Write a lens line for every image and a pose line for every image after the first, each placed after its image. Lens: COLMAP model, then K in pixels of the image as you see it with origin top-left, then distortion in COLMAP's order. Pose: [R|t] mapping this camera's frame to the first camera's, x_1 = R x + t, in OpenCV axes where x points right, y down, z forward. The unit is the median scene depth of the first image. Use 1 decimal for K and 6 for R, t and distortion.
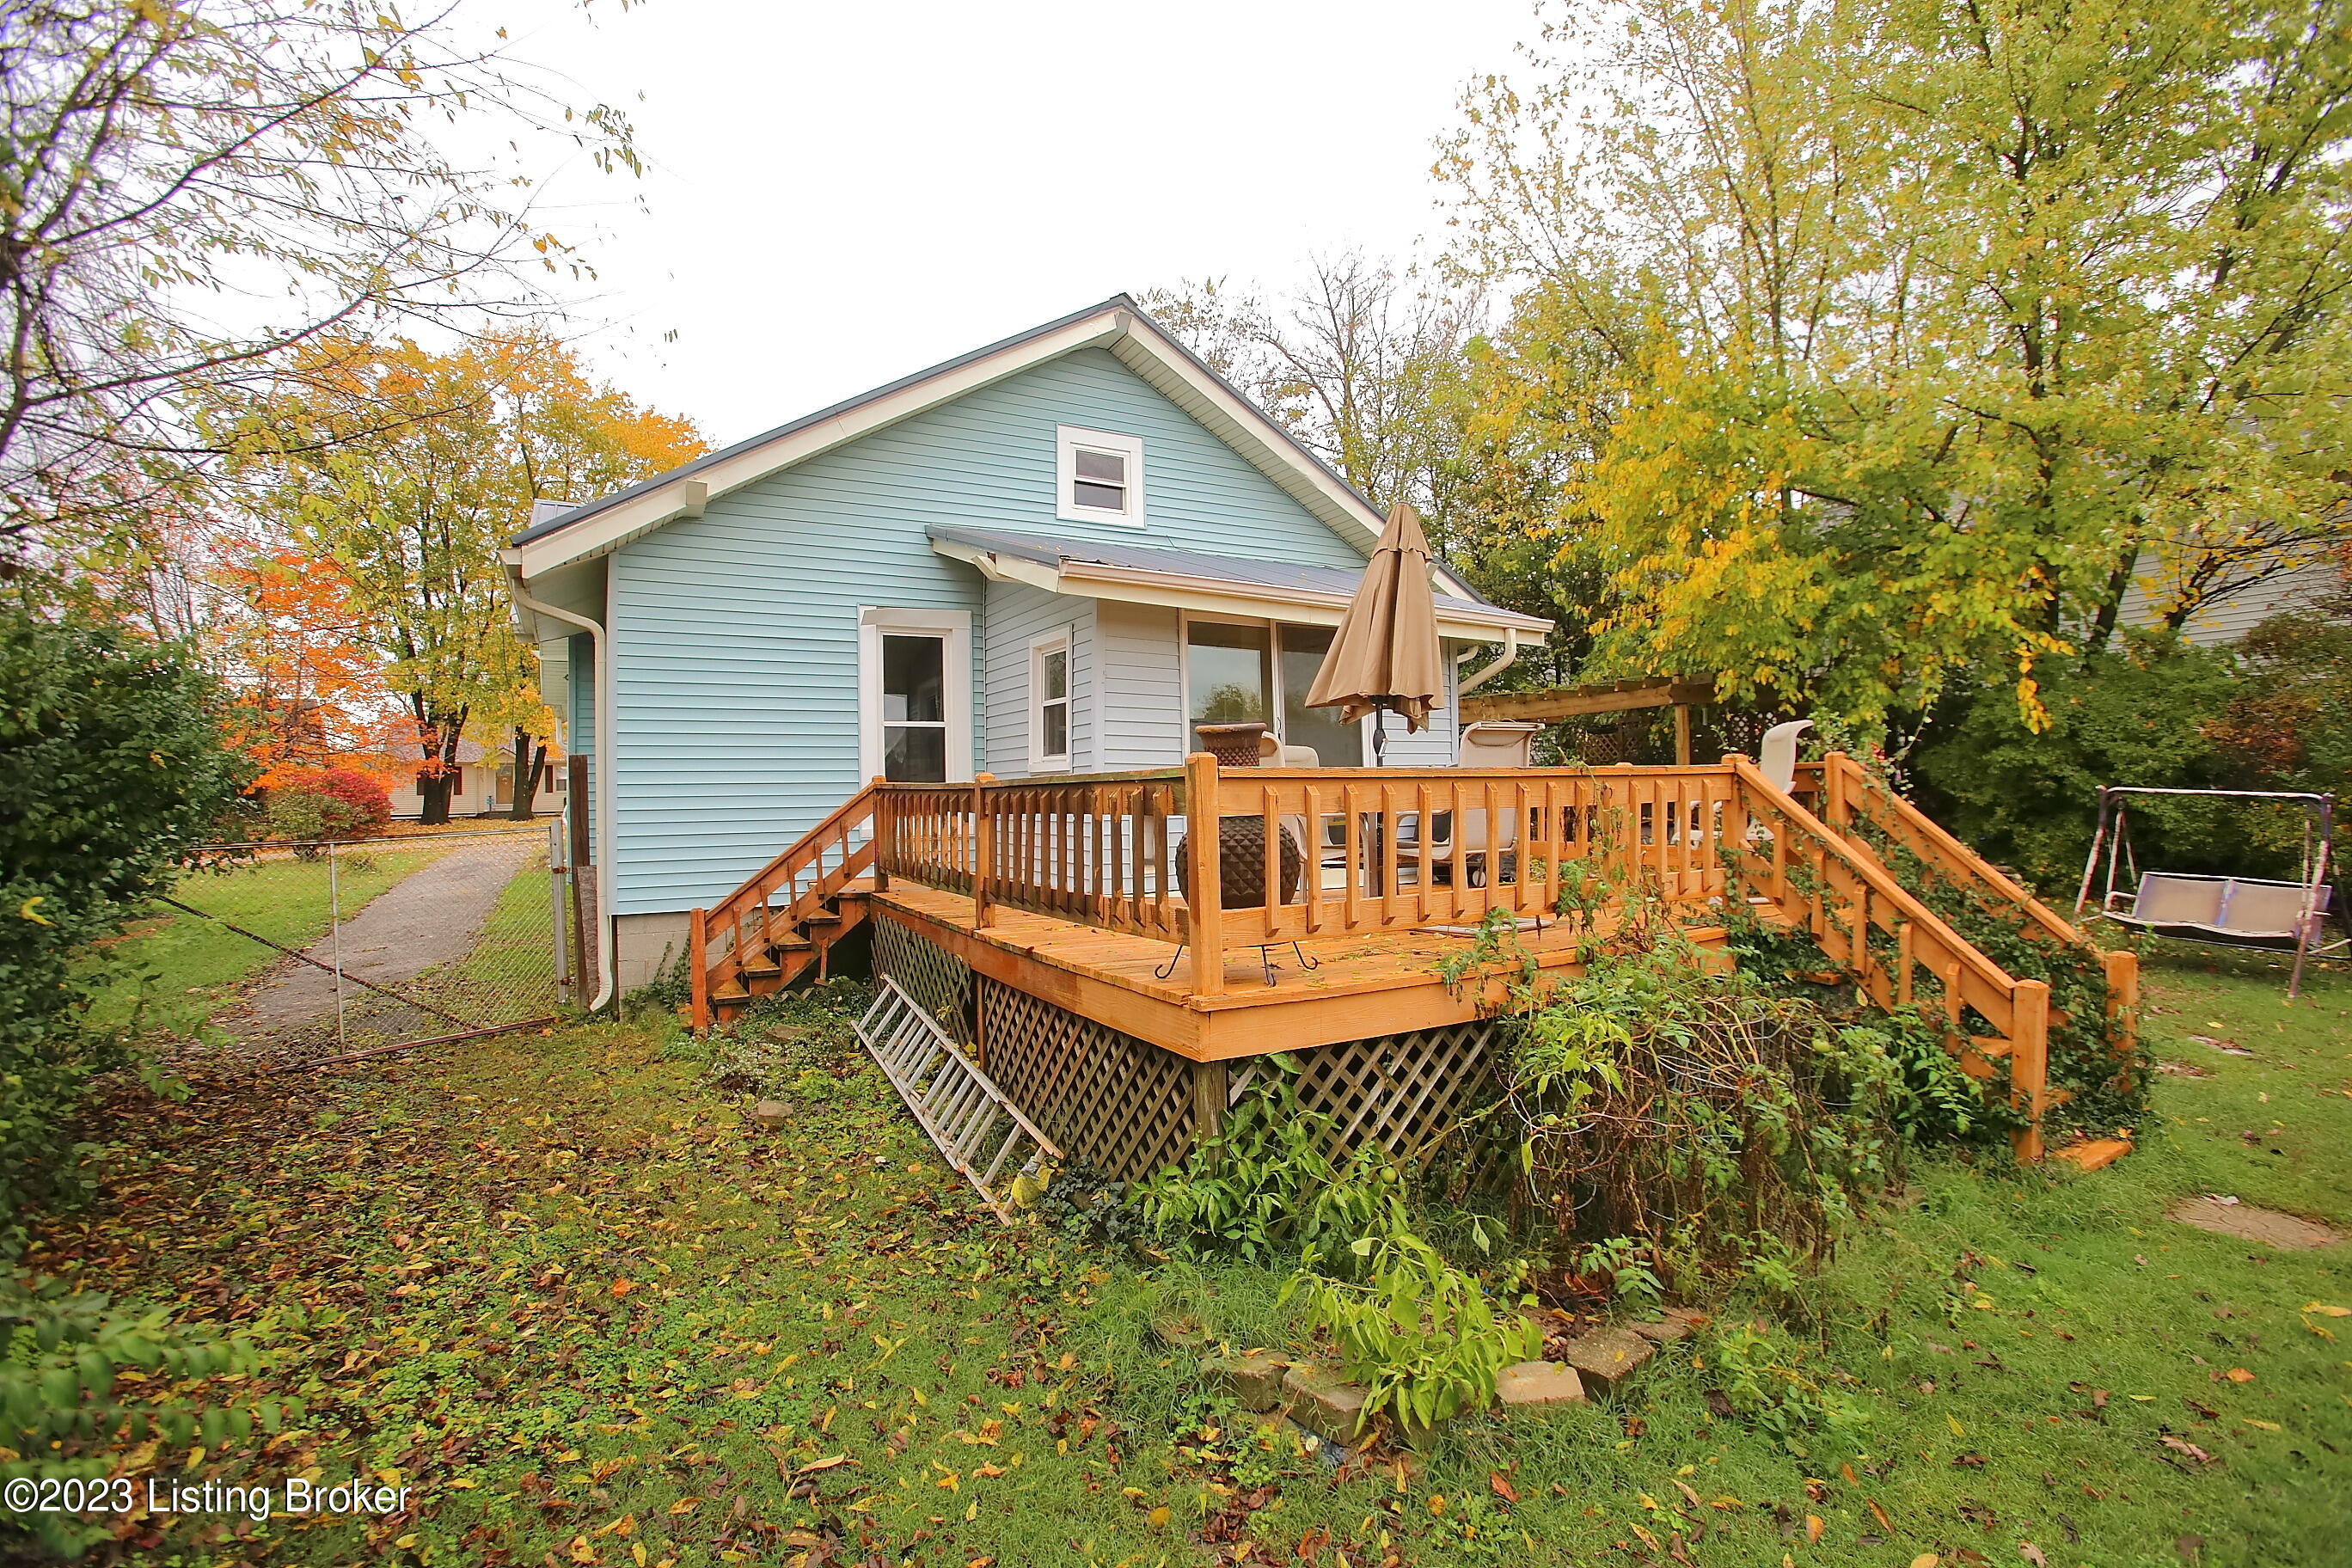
lens RADIAL K [[1083.6, 0, 1176.0], [0, 1083.6, 784.0], [0, 0, 1]] dist [-0.076867, 0.031044]
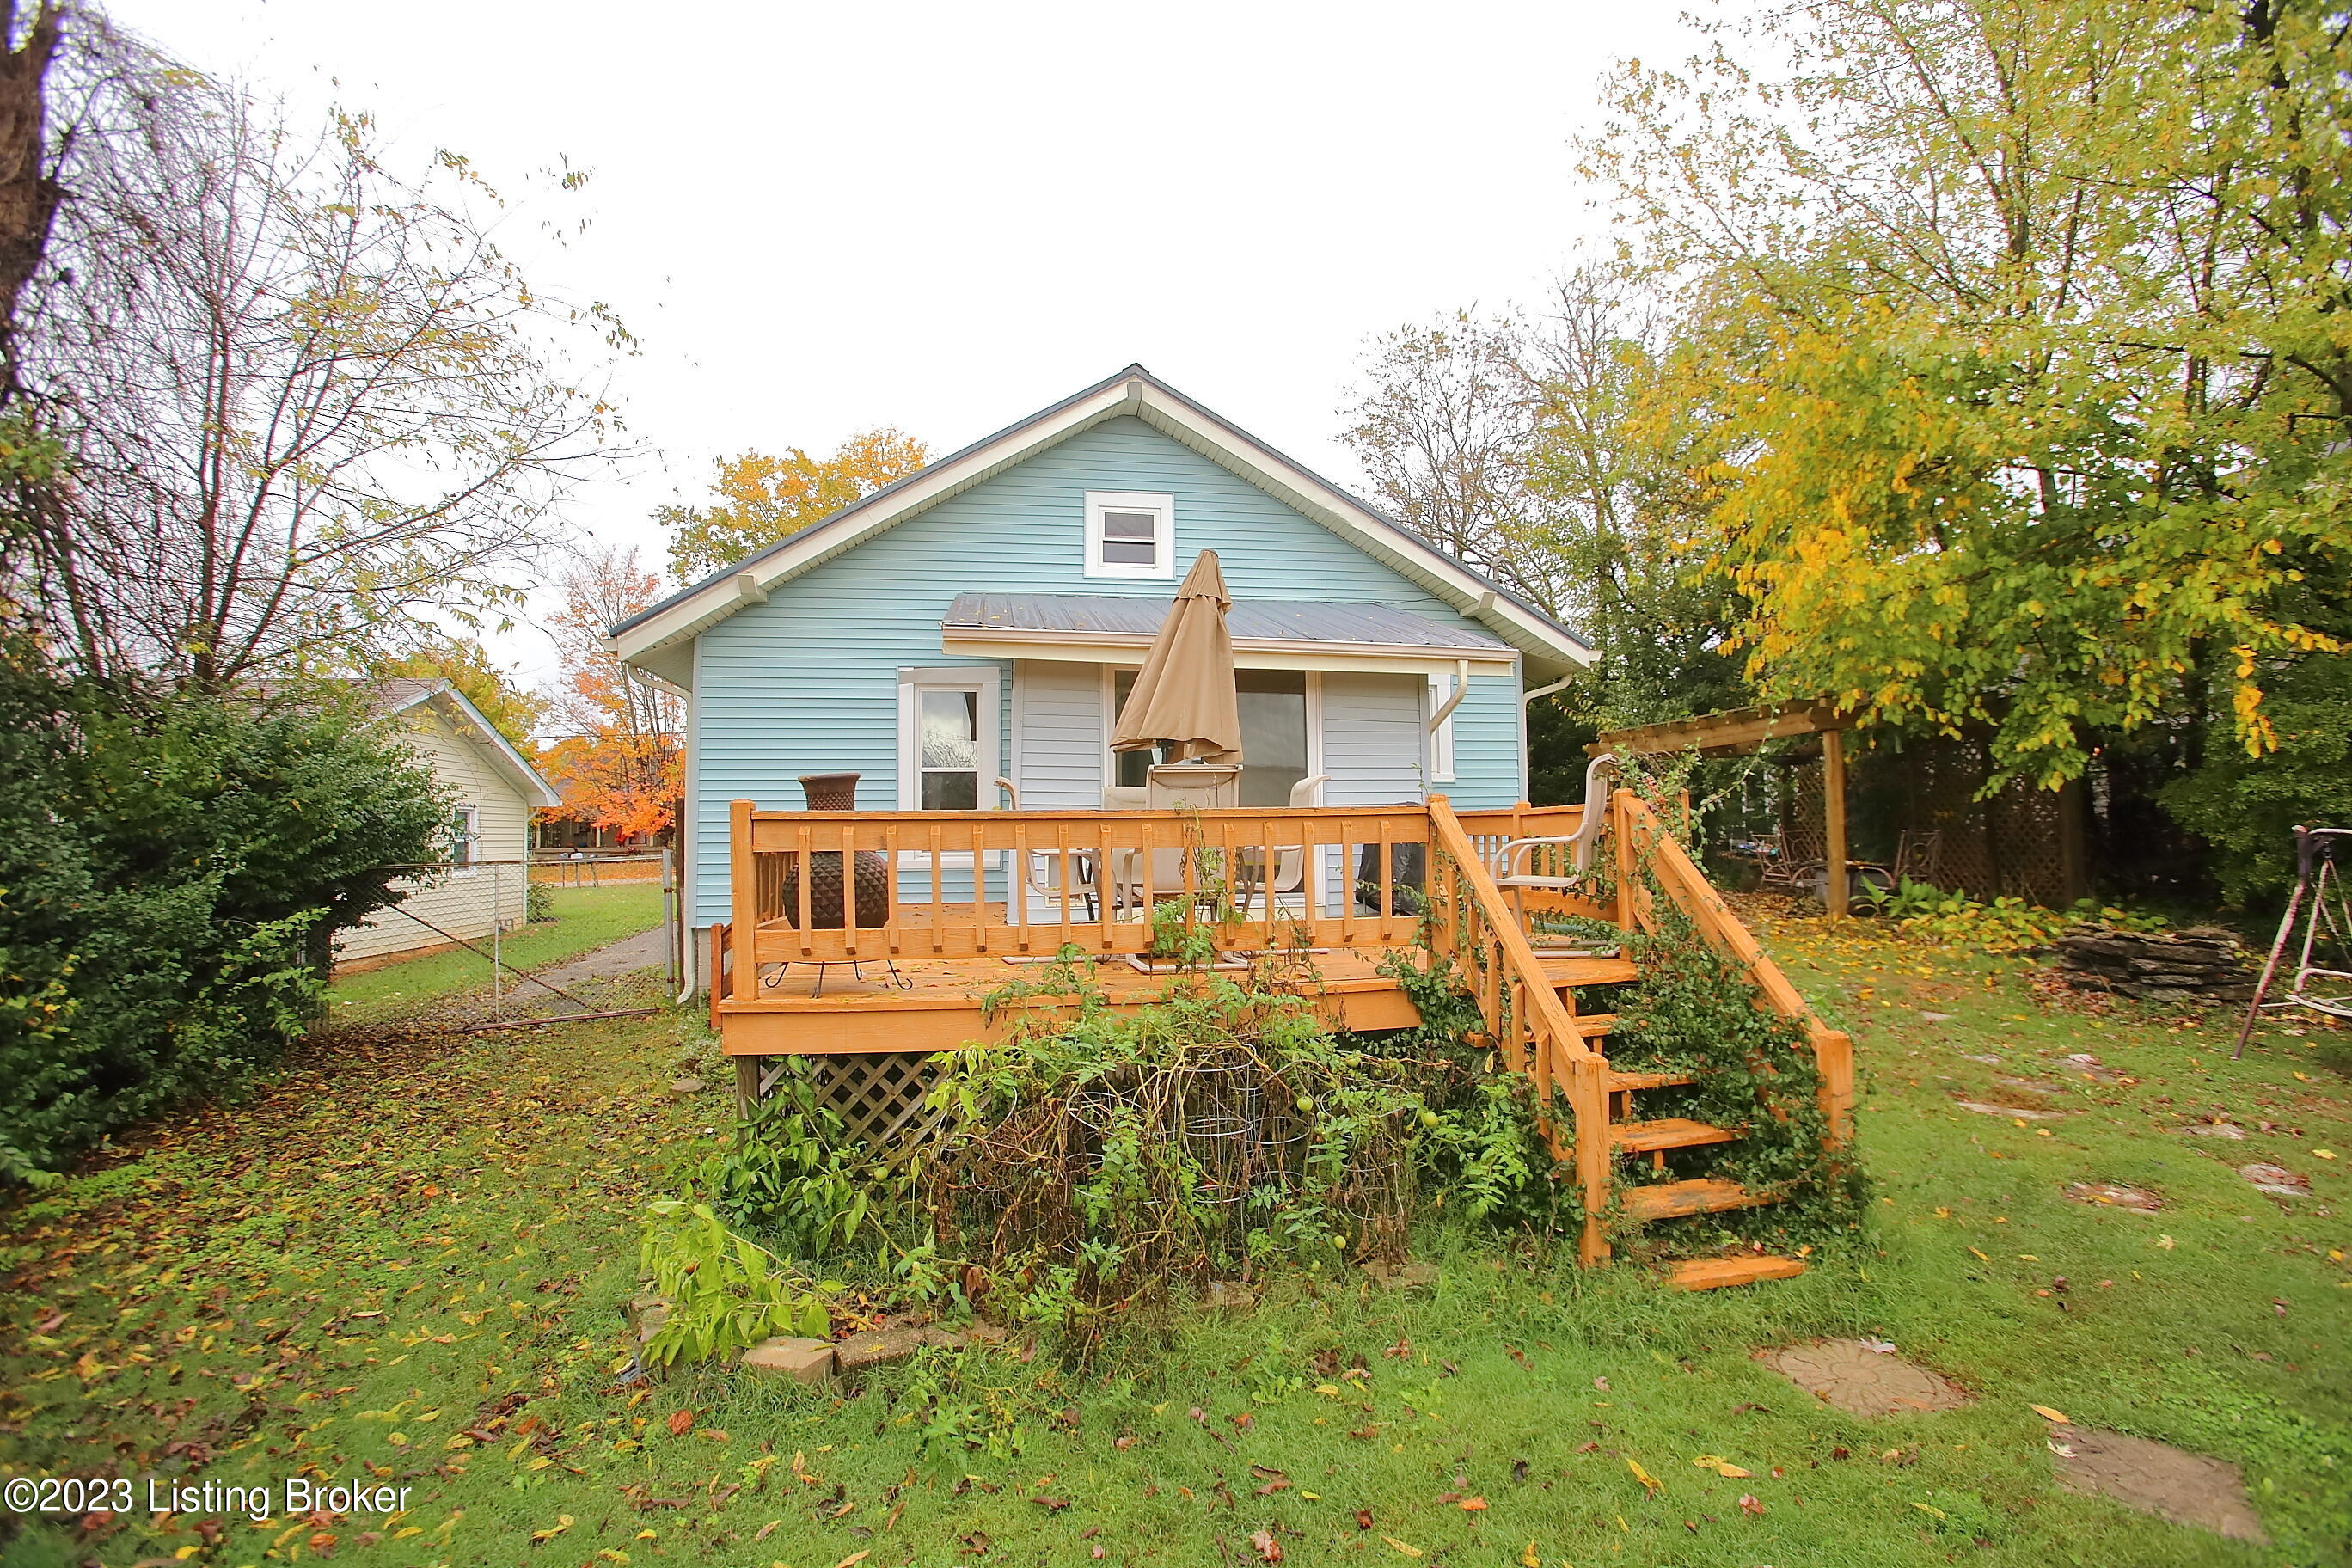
lens RADIAL K [[1083.6, 0, 1176.0], [0, 1083.6, 784.0], [0, 0, 1]] dist [-0.076867, 0.031044]
pose [[0.938693, -0.010022, -0.344610, 0.344645], [-0.002068, 0.999396, -0.034698, -0.000924], [0.344749, 0.033283, 0.938105, 0.019192]]
